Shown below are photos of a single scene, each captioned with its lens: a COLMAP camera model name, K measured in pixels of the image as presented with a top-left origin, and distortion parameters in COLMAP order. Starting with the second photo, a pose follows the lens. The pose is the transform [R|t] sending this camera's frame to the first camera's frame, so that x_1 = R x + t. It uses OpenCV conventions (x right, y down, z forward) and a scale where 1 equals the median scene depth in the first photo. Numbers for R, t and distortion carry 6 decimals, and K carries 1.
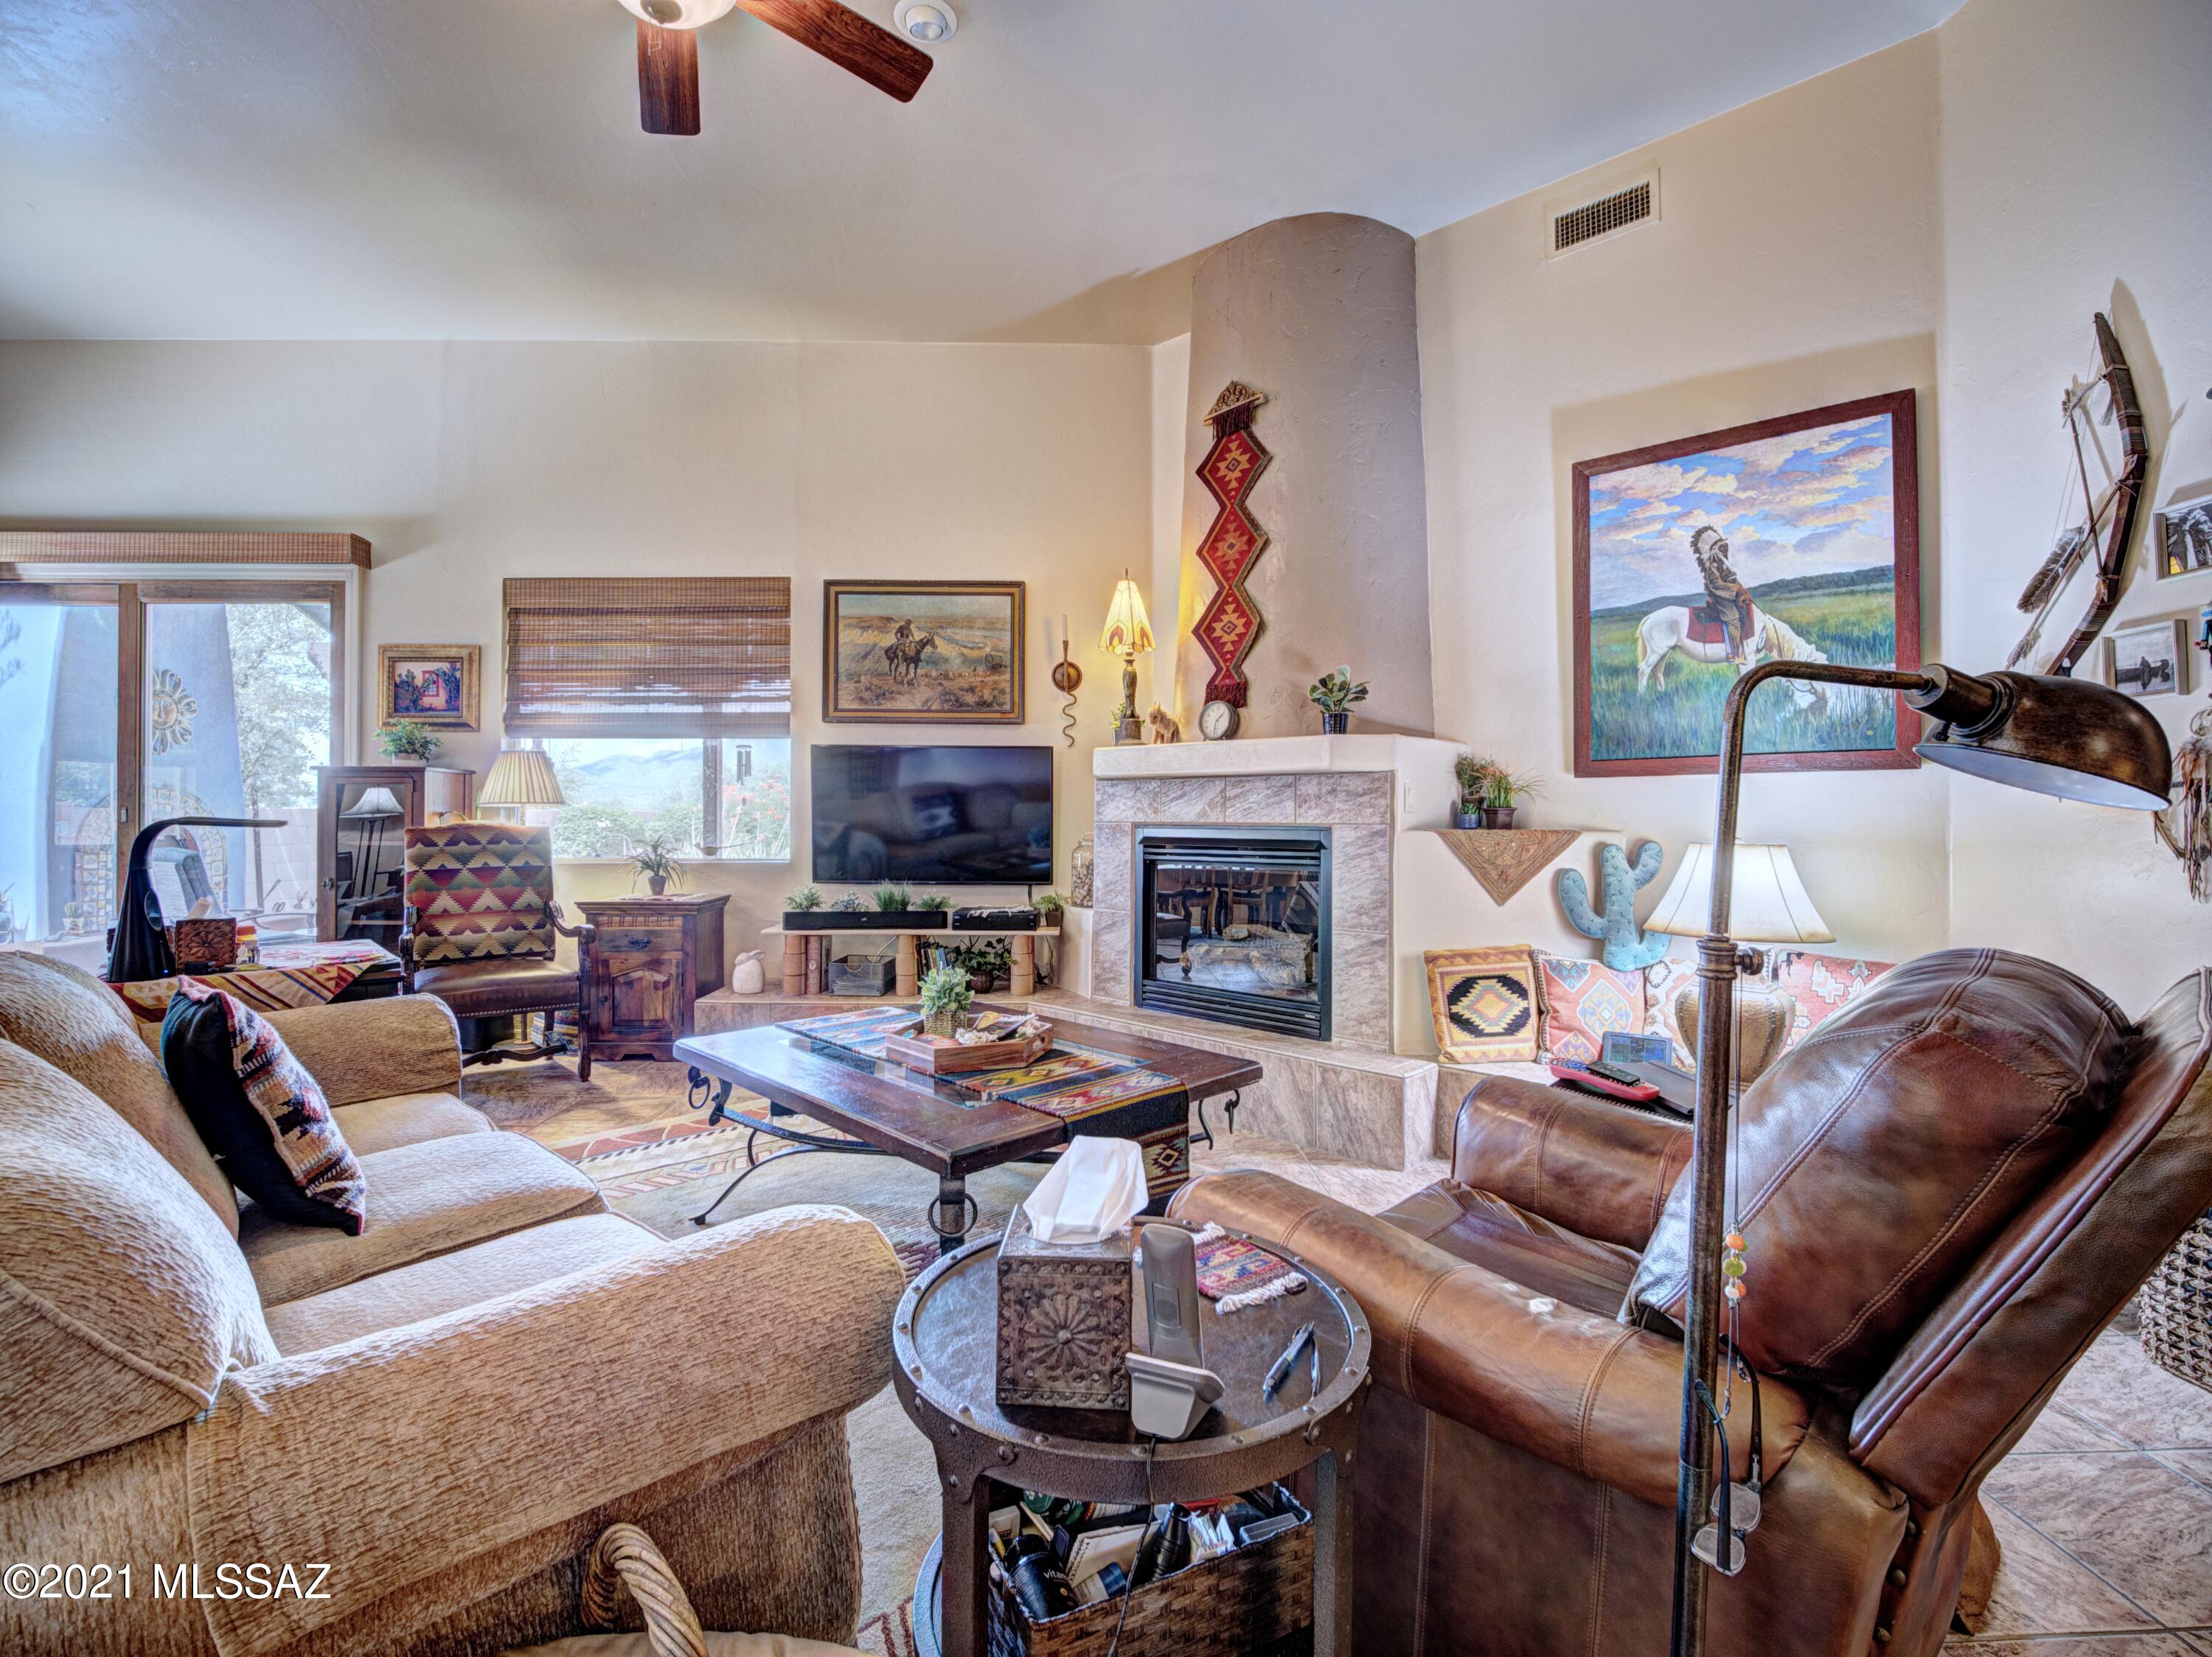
lens RADIAL K [[993.7, 0, 1104.4], [0, 993.7, 818.9], [0, 0, 1]] dist [-0.020399, -0.001090]
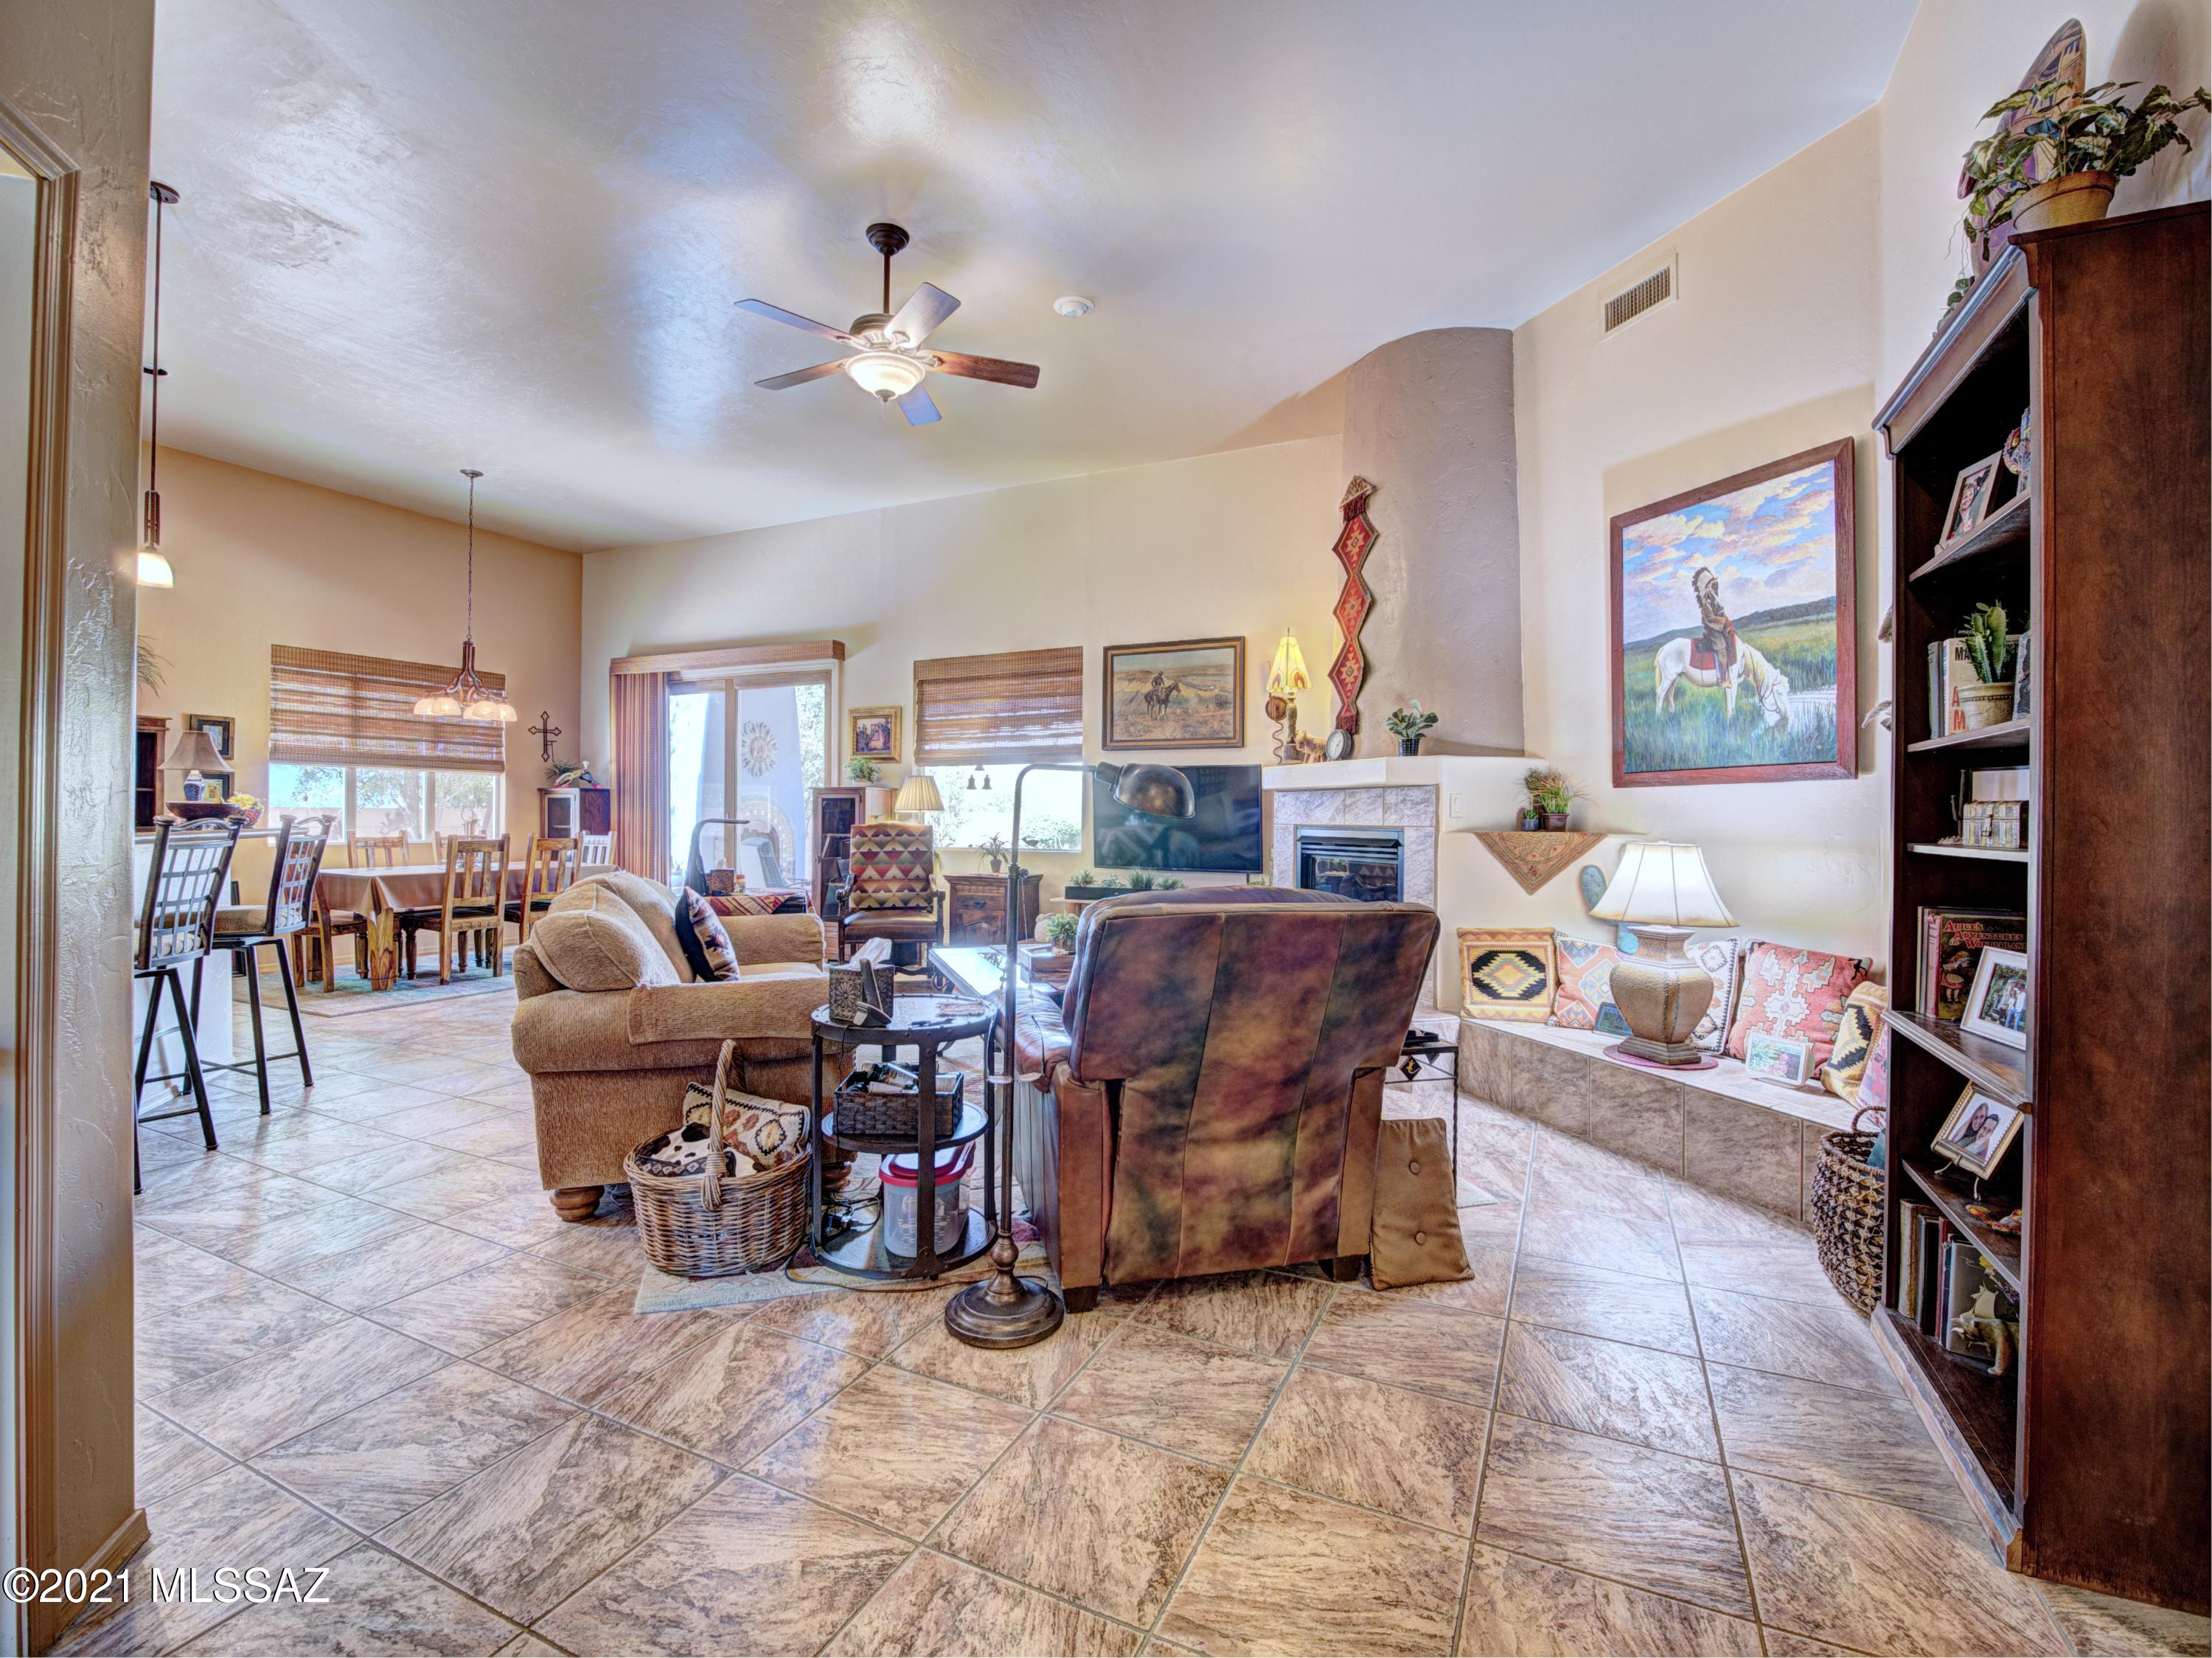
lens RADIAL K [[993.7, 0, 1104.4], [0, 993.7, 819.4], [0, 0, 1]] dist [-0.020399, -0.001090]
pose [[0.889903, 0.003167, -0.456139, 0.420084], [-0.003690, 0.999993, -0.000256, -0.001884], [0.456135, 0.001911, 0.889909, -0.270449]]
